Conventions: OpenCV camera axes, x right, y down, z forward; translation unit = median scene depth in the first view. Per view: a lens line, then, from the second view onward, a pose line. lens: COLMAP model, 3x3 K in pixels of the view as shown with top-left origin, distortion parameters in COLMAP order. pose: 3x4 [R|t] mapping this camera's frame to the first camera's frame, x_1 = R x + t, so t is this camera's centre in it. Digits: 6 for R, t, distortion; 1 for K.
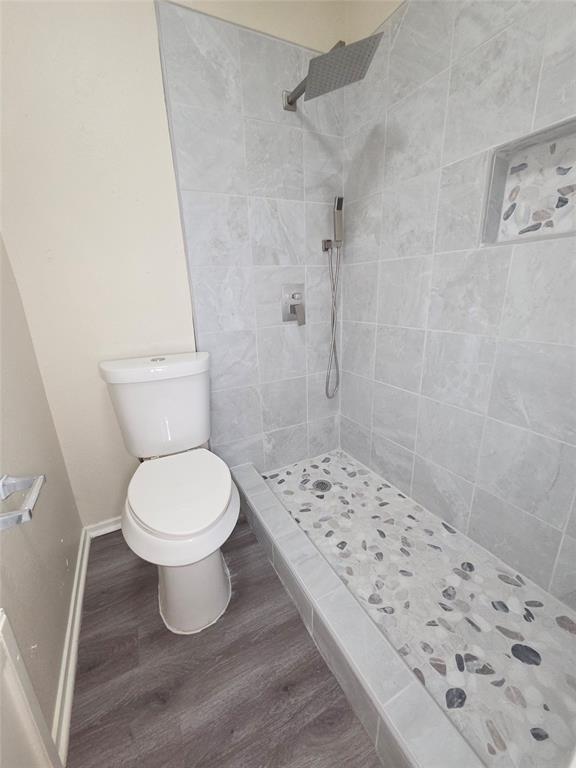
lens RADIAL K [[313.0, 0, 288.0], [0, 313.0, 384.0], [0, 0, 1]] dist [0.004028, -0.001416]
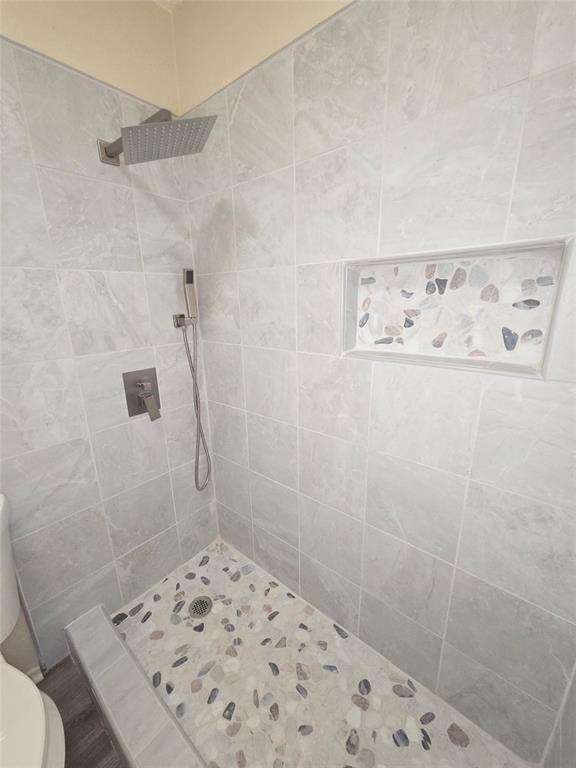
lens RADIAL K [[313.0, 0, 288.0], [0, 313.0, 384.0], [0, 0, 1]] dist [0.004028, -0.001416]
pose [[0.923248, -0.085001, 0.374683, 0.076016], [0.099911, 0.994785, -0.020509, -0.269684], [-0.370986, 0.056370, 0.926926, 0.143336]]
